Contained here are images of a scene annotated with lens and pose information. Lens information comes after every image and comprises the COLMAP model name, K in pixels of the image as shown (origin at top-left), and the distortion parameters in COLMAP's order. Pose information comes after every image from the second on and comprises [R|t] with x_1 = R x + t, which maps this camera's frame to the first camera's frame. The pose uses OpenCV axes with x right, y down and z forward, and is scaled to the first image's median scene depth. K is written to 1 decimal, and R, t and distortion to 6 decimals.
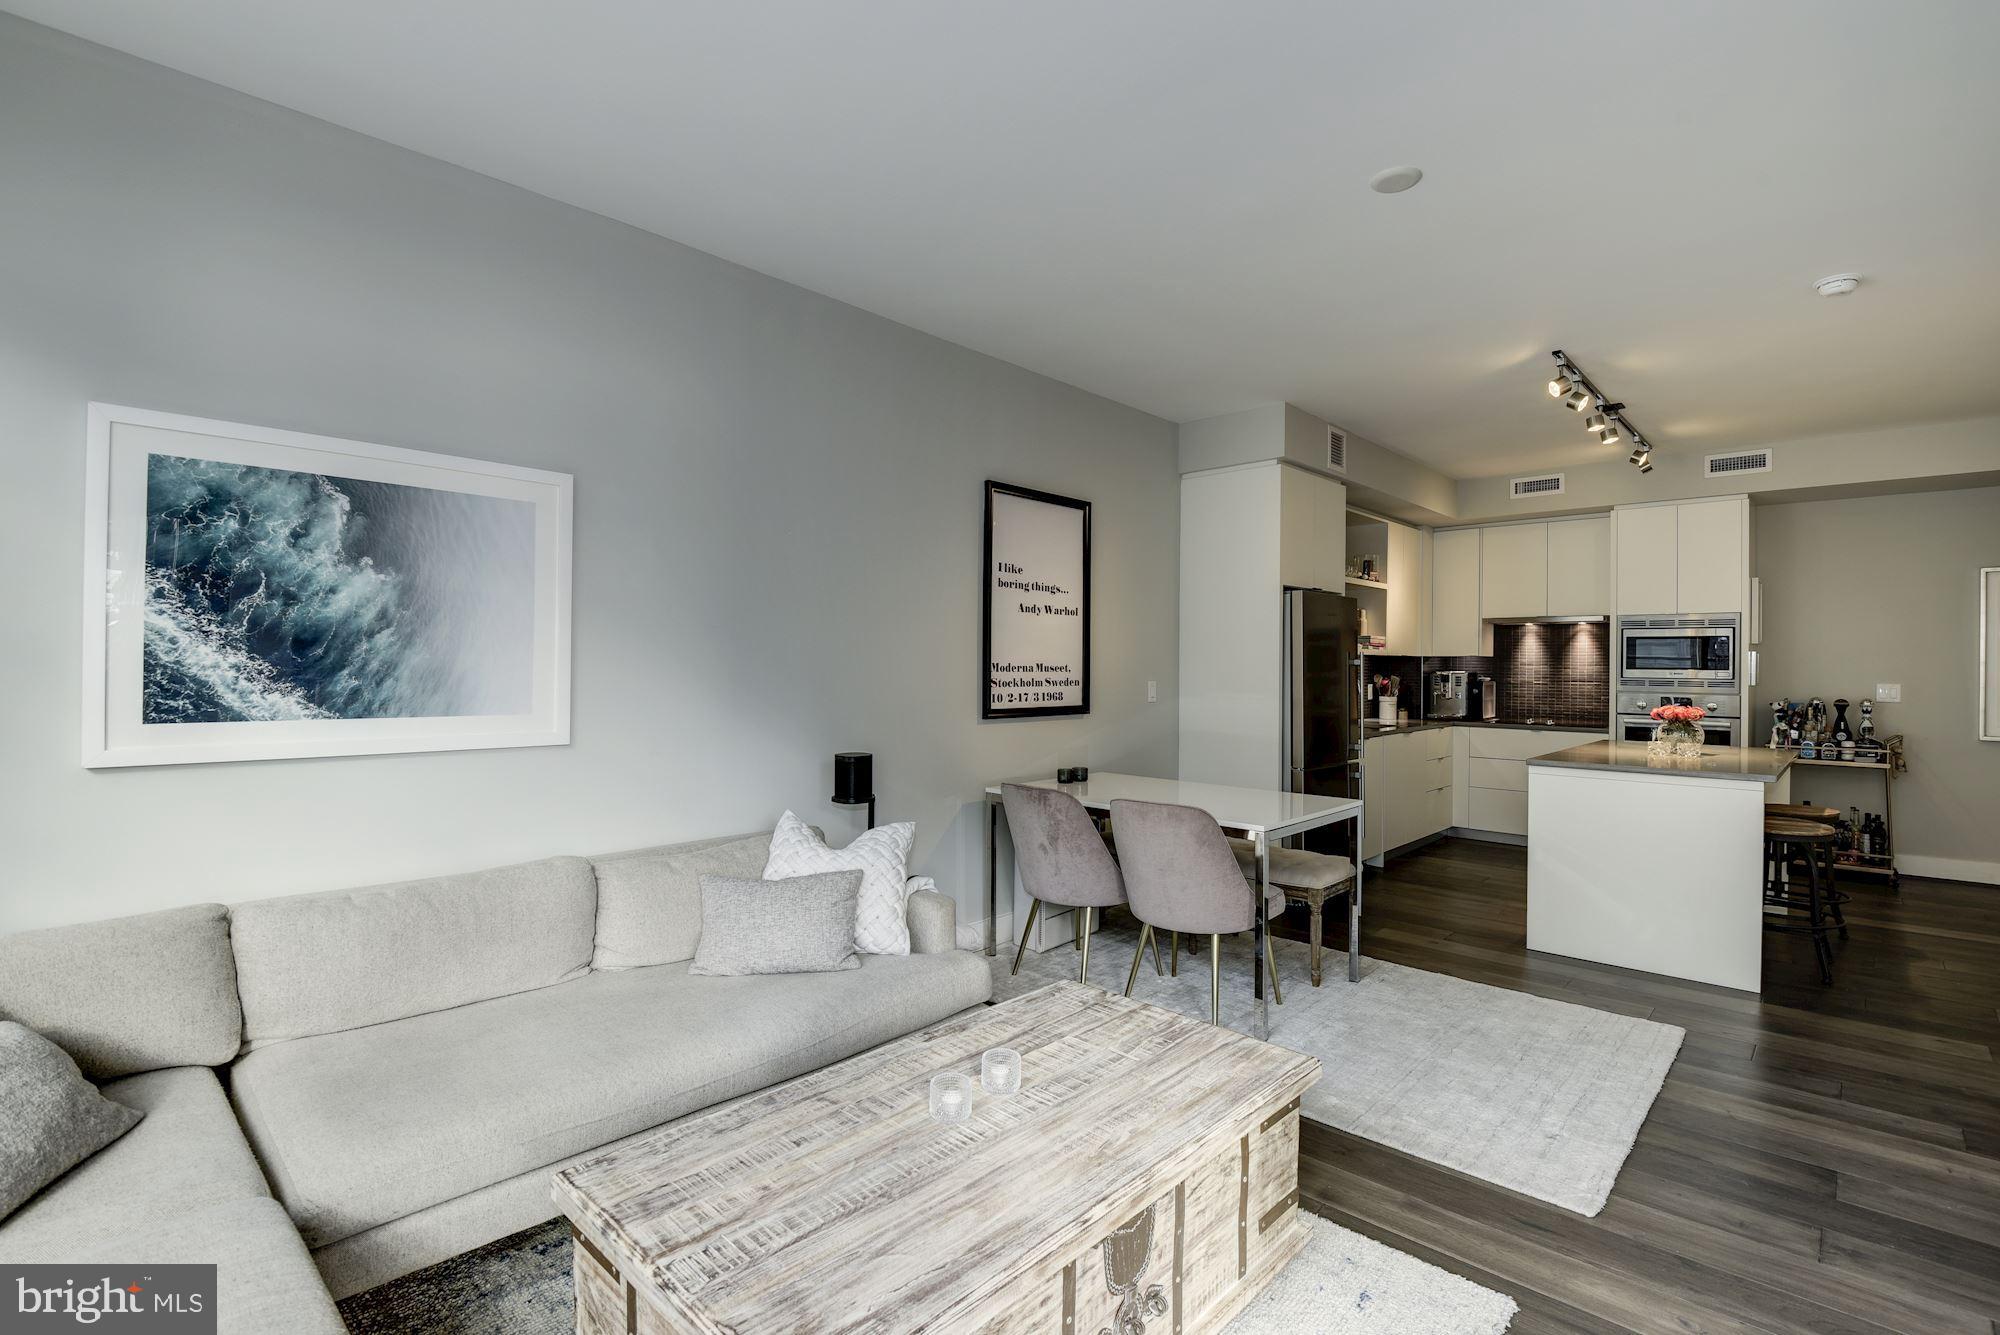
lens RADIAL K [[912.5, 0, 1003.7], [0, 912.5, 664.3], [0, 0, 1]] dist [0.005724, -0.019674]
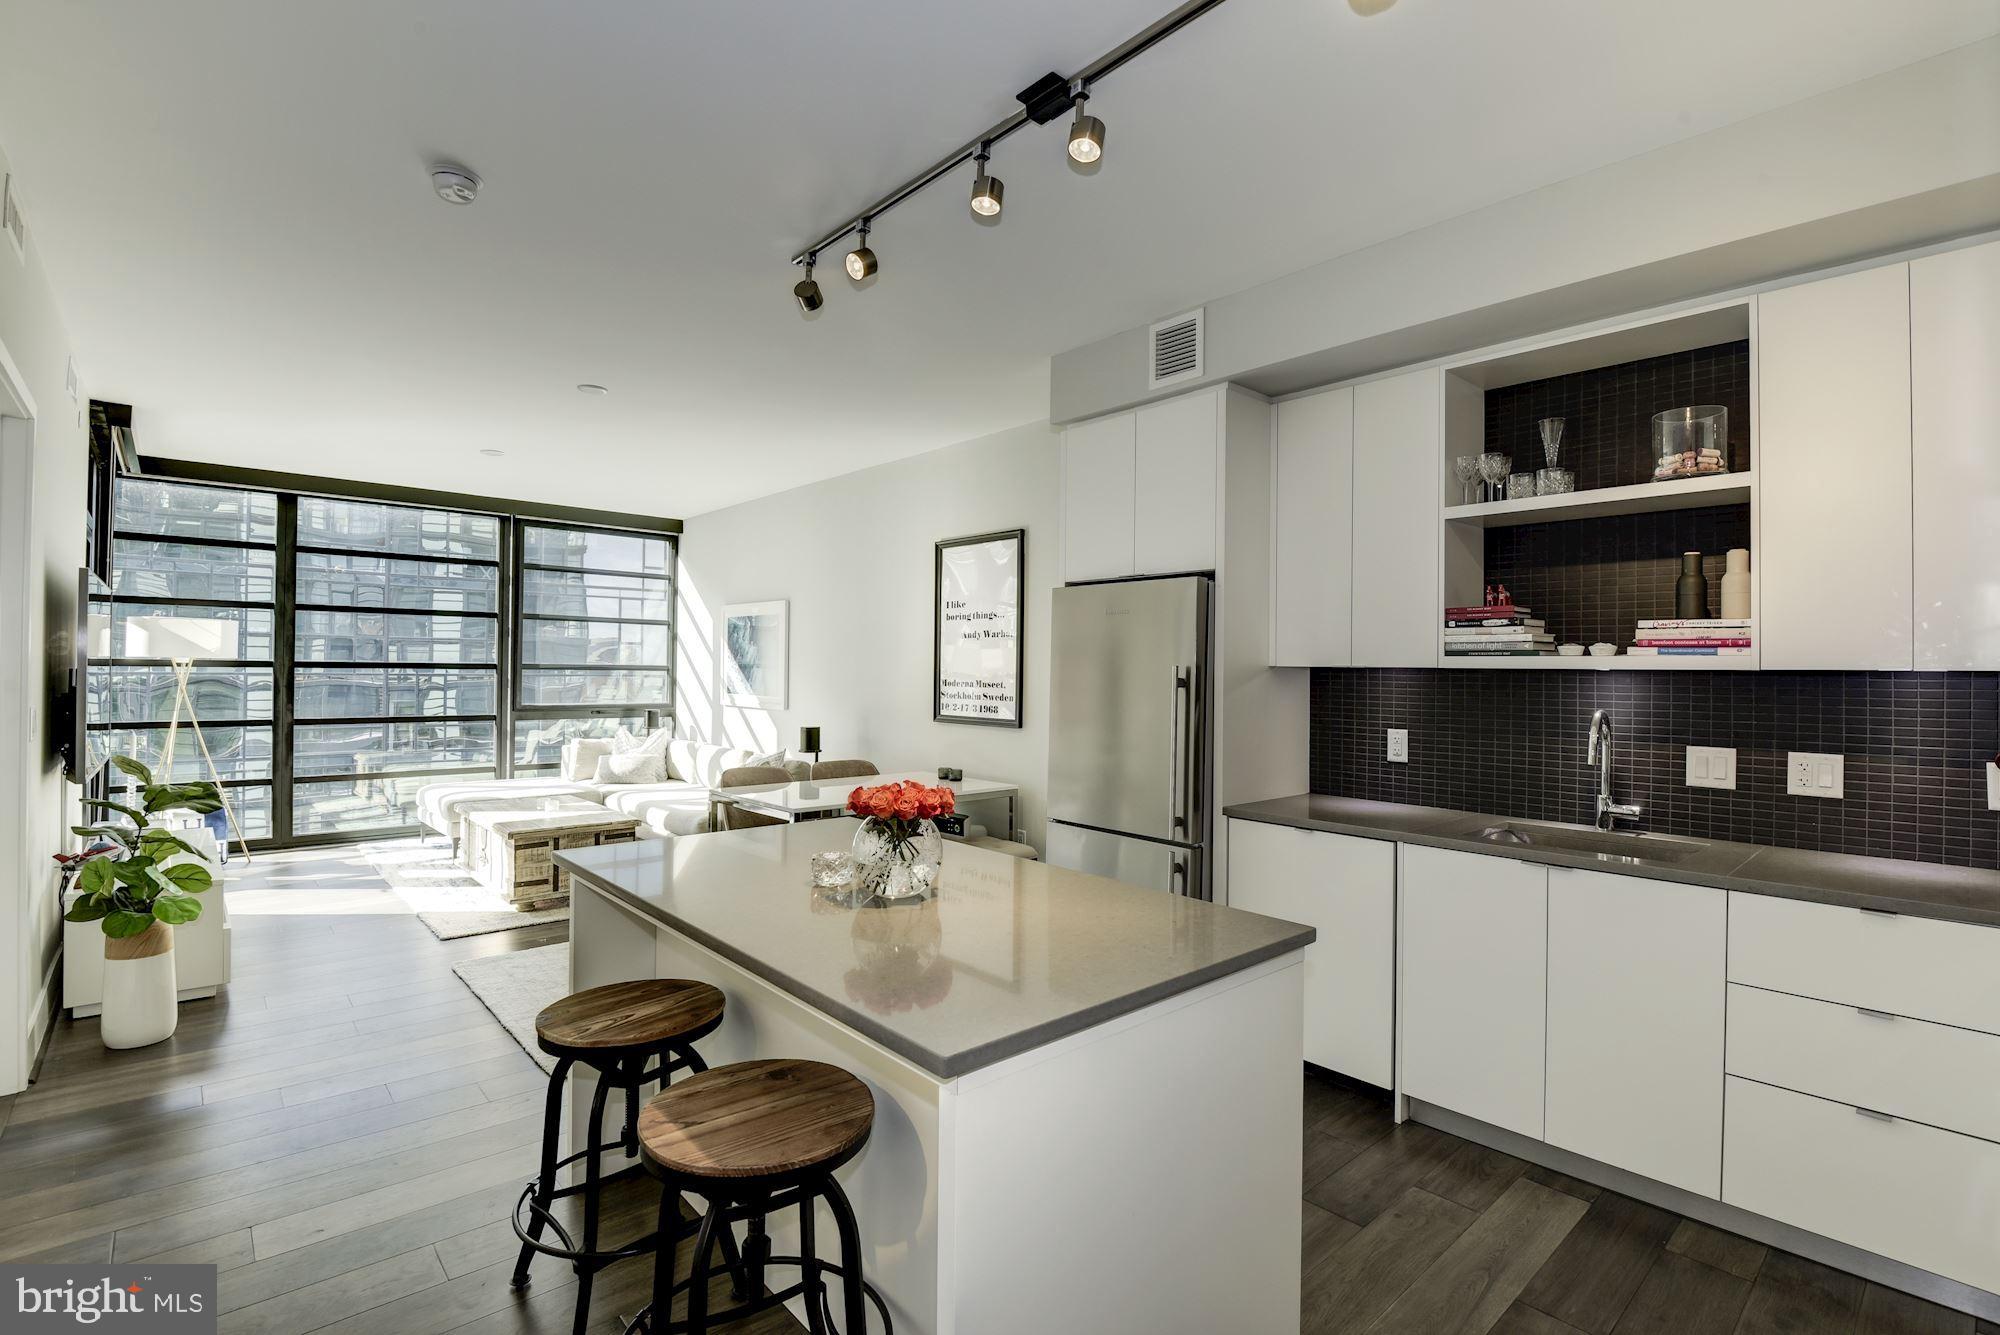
lens RADIAL K [[912.5, 0, 1003.7], [0, 912.5, 664.3], [0, 0, 1]] dist [0.005724, -0.019674]
pose [[-0.075497, -0.015248, -0.997029, 0.968129], [-0.013015, 0.999813, -0.014305, -0.004113], [0.997061, 0.011897, -0.075681, 0.893842]]
